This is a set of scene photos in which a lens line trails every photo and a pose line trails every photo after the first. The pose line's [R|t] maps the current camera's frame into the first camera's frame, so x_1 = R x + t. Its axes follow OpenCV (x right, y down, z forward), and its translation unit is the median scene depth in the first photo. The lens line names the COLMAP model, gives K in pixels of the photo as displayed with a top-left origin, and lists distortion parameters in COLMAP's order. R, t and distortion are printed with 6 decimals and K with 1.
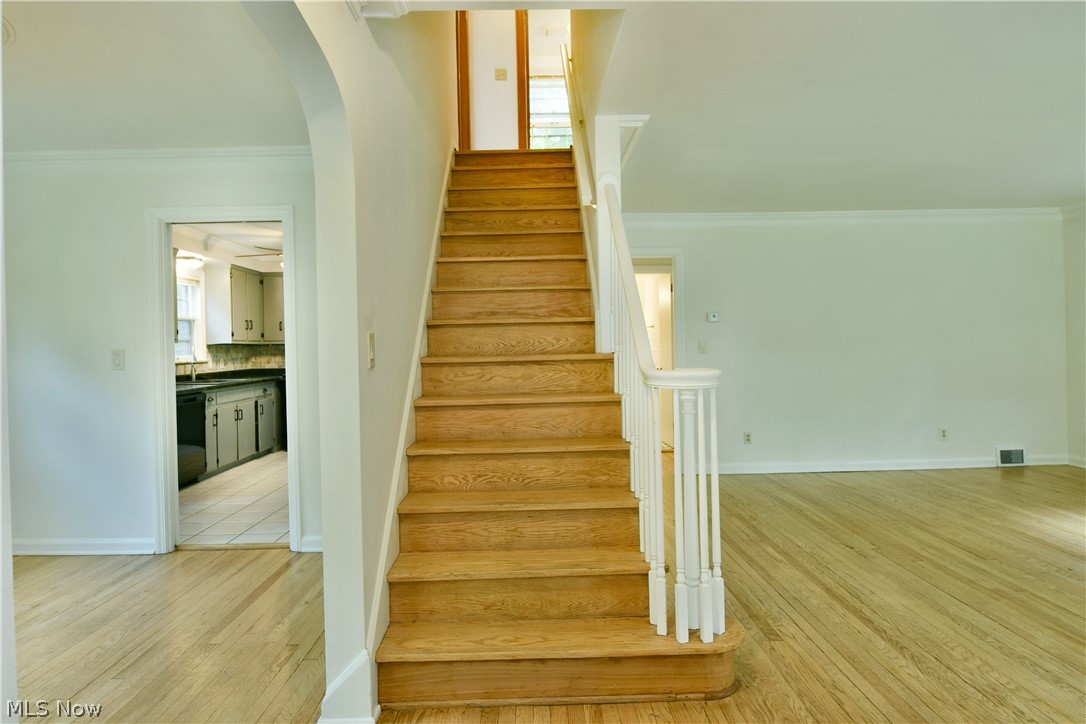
lens RADIAL K [[673.0, 0, 536.5], [0, 673.0, 349.7], [0, 0, 1]] dist [-0.015142, -0.001939]
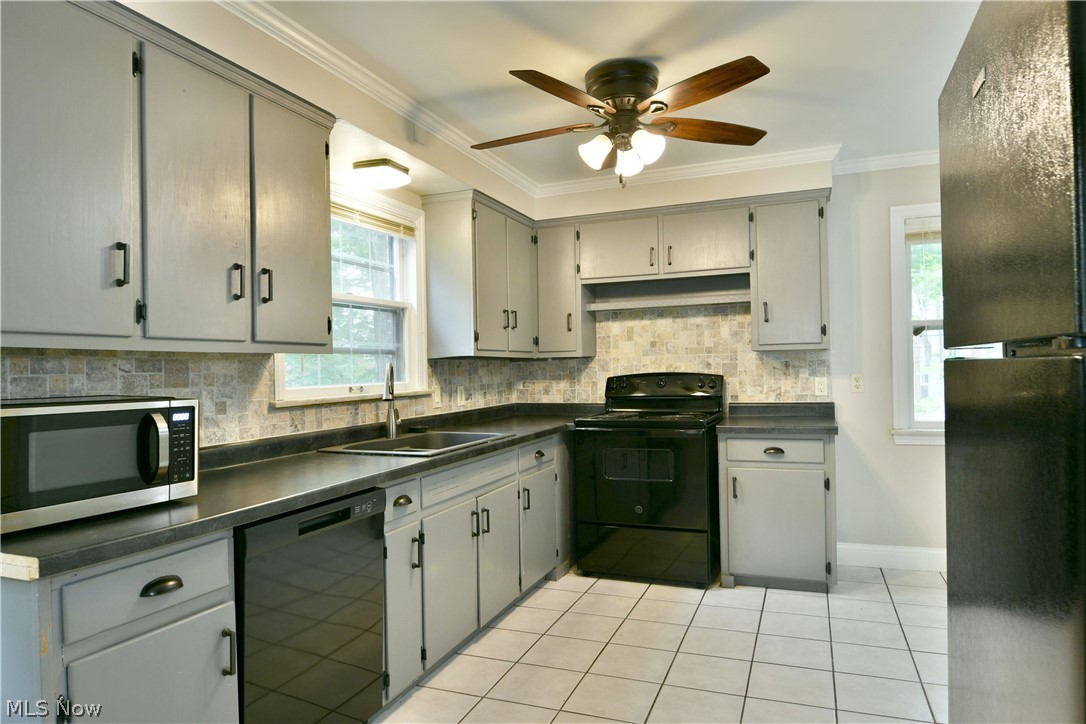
lens RADIAL K [[662.8, 0, 543.0], [0, 662.8, 362.0], [0, 0, 1]] dist [-0.013909, -0.000344]
pose [[0.926347, -0.005297, -0.376634, -0.227878], [0.002461, 0.999965, -0.008010, -0.001034], [0.376663, 0.006494, 0.926328, 0.572772]]
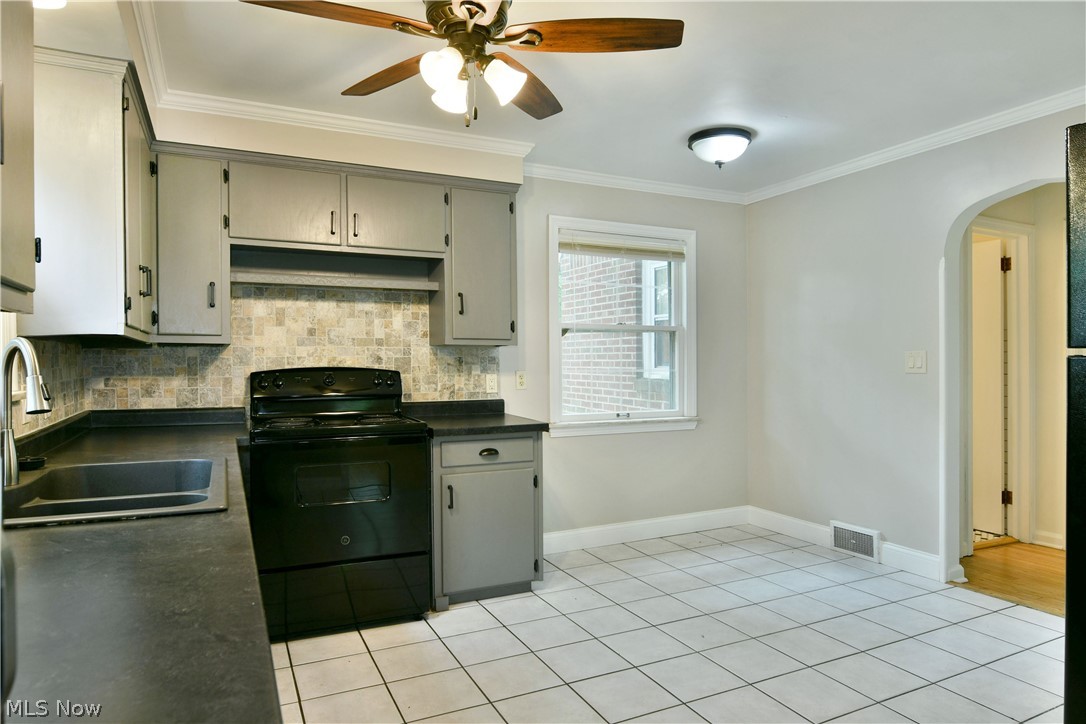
lens RADIAL K [[662.8, 0, 543.0], [0, 662.8, 362.0], [0, 0, 1]] dist [-0.013909, -0.000344]
pose [[0.906271, 0.017938, 0.422317, -0.403140], [-0.014640, 0.999832, -0.011051, 0.002967], [-0.422444, 0.003832, 0.906381, 0.653639]]
